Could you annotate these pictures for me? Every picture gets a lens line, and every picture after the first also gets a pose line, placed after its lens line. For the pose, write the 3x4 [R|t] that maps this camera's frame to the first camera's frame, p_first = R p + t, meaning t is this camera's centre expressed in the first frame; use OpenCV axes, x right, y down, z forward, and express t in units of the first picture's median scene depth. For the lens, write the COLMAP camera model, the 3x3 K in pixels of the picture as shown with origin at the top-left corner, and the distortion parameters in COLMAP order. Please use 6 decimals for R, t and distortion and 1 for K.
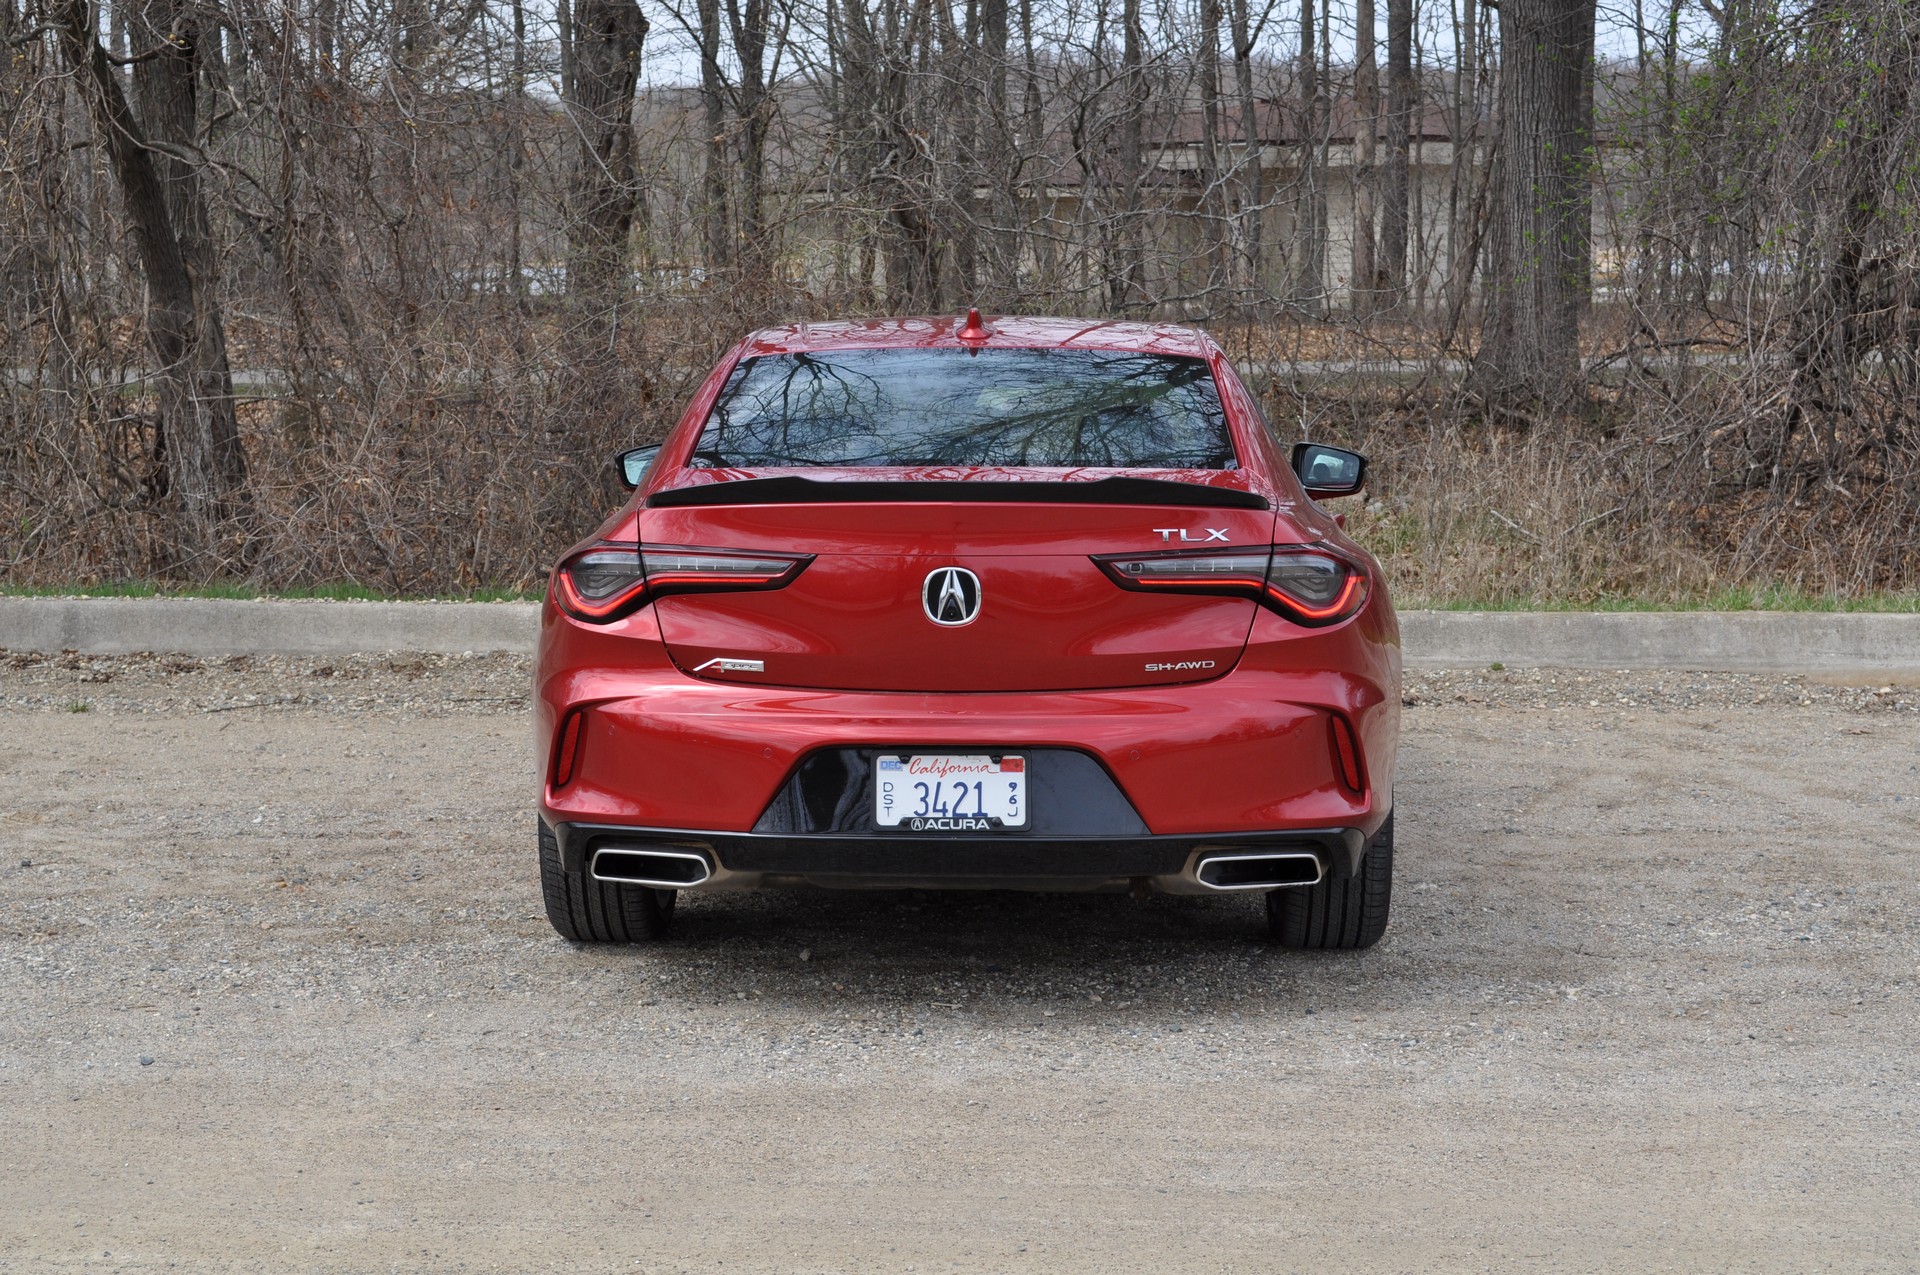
lens RADIAL K [[3257.2, 0, 960.3], [0, 3257.2, 640.2], [0, 0, 1]] dist [-0.036053, 0.000000]
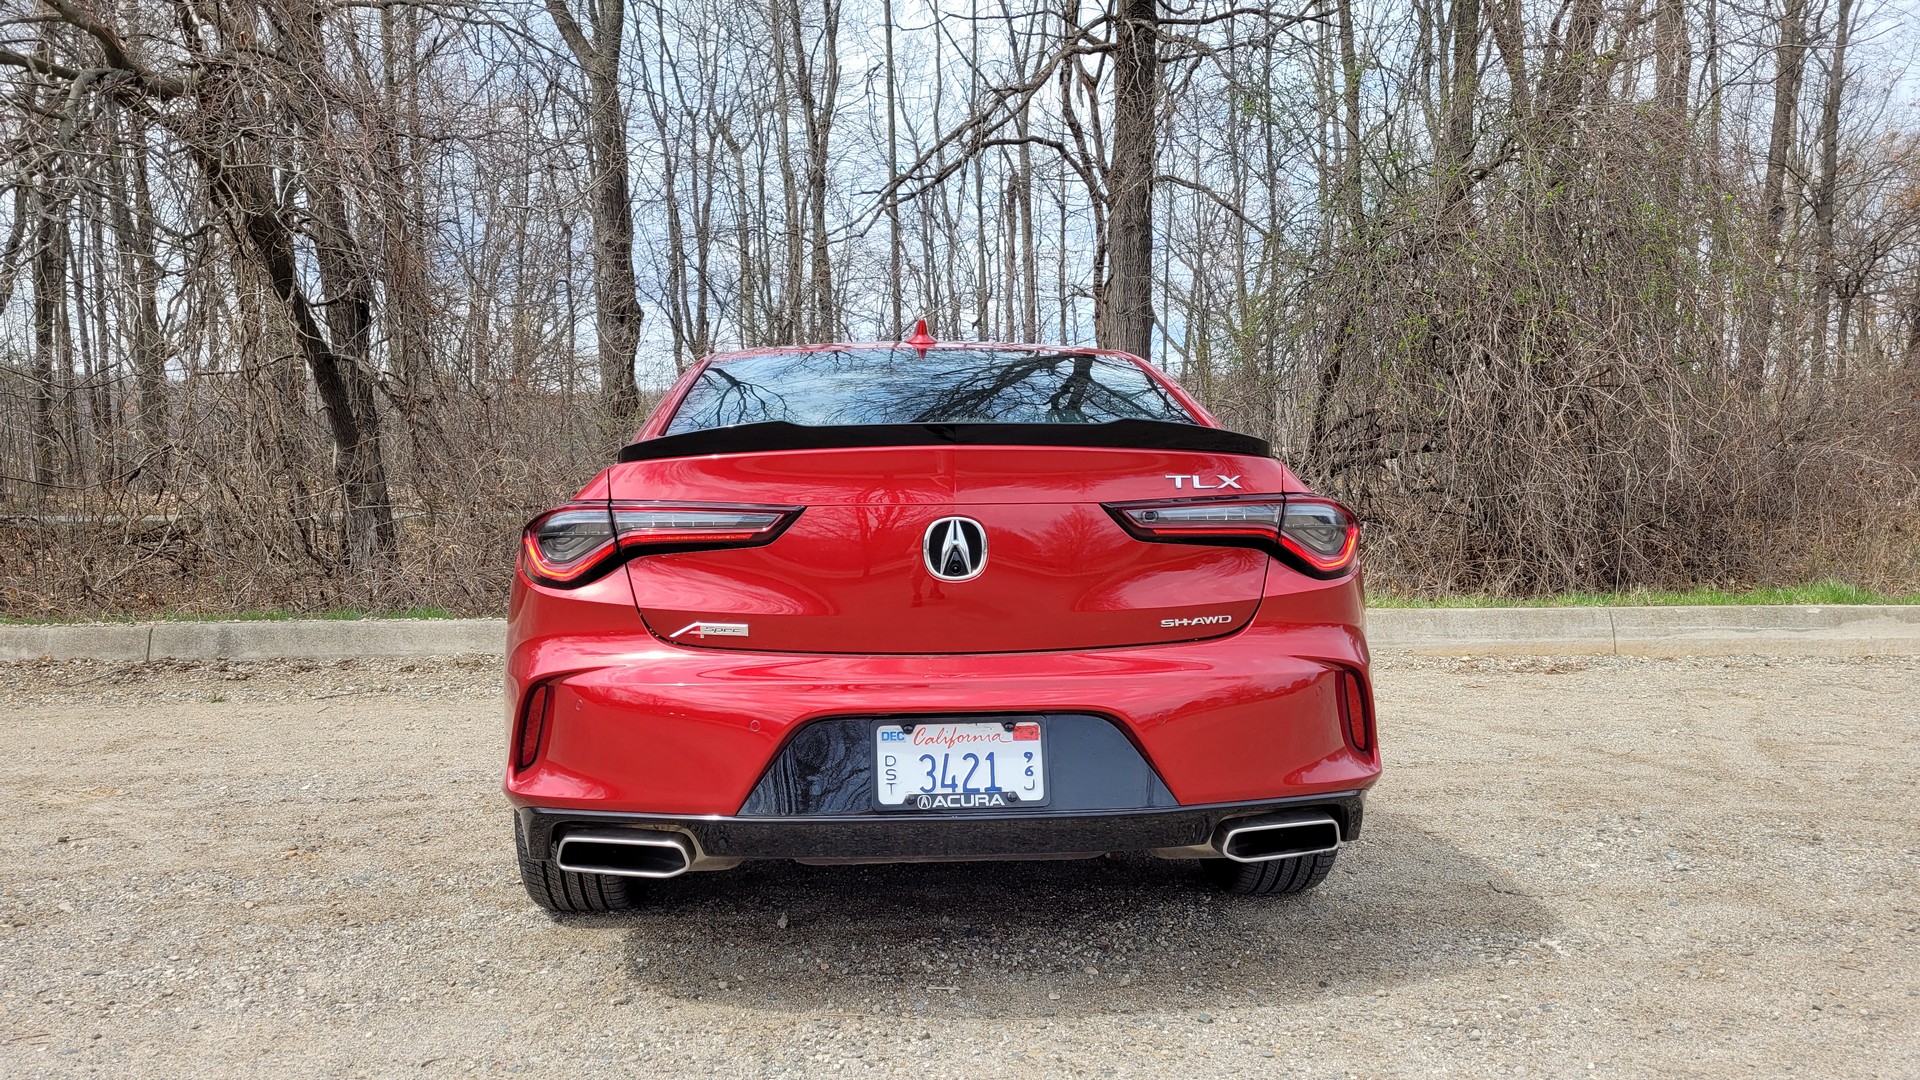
lens RADIAL K [[1502.2, 0, 943.9], [0, 1502.2, 541.0], [0, 0, 1]] dist [0.058600, -0.002598]
pose [[0.995167, -0.013119, 0.097314, -0.045907], [0.020511, 0.996946, -0.075350, 0.015775], [-0.096028, 0.076981, 0.992397, 0.566885]]
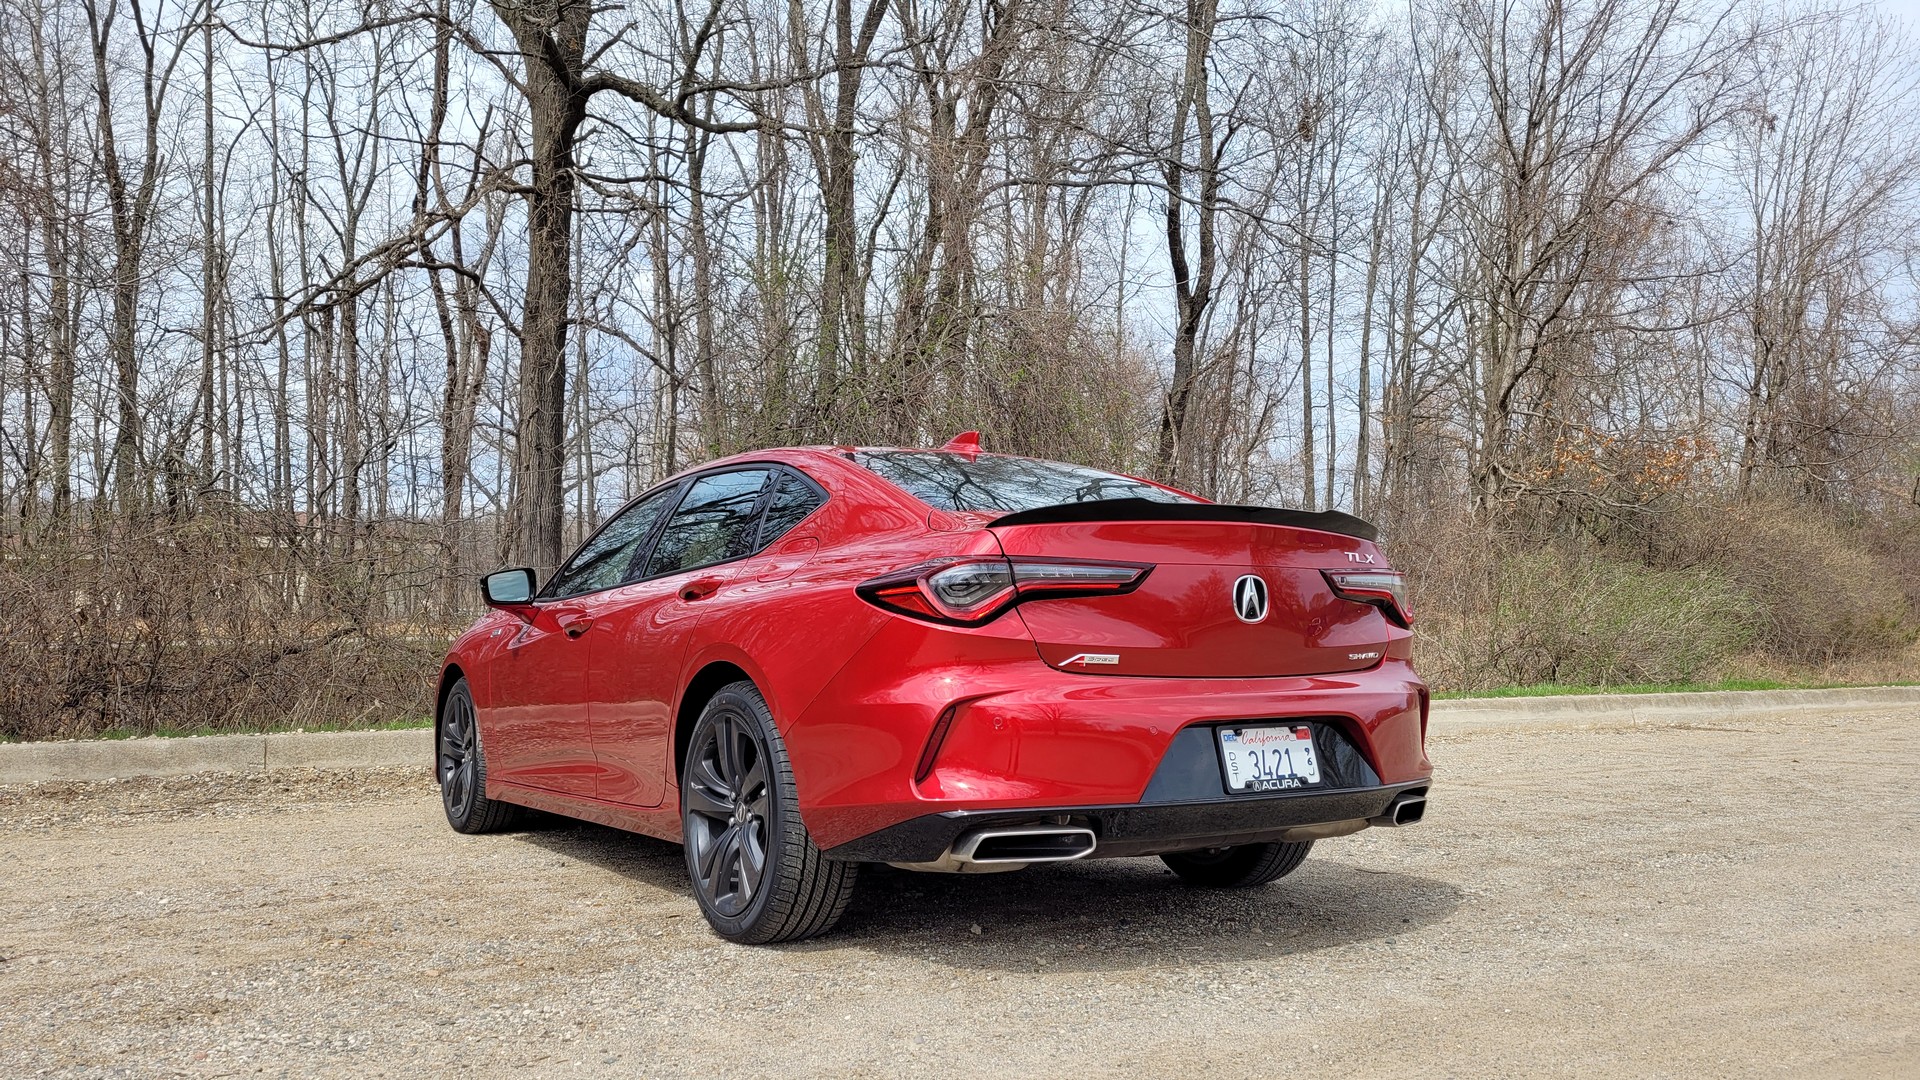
lens RADIAL K [[1502.2, 0, 966.8], [0, 1502.2, 528.3], [0, 0, 1]] dist [0.058600, -0.002598]
pose [[0.817530, 0.041244, 0.574407, -0.410940], [0.063129, 0.985003, -0.160574, 0.044253], [-0.572415, 0.167535, 0.802666, 0.583992]]
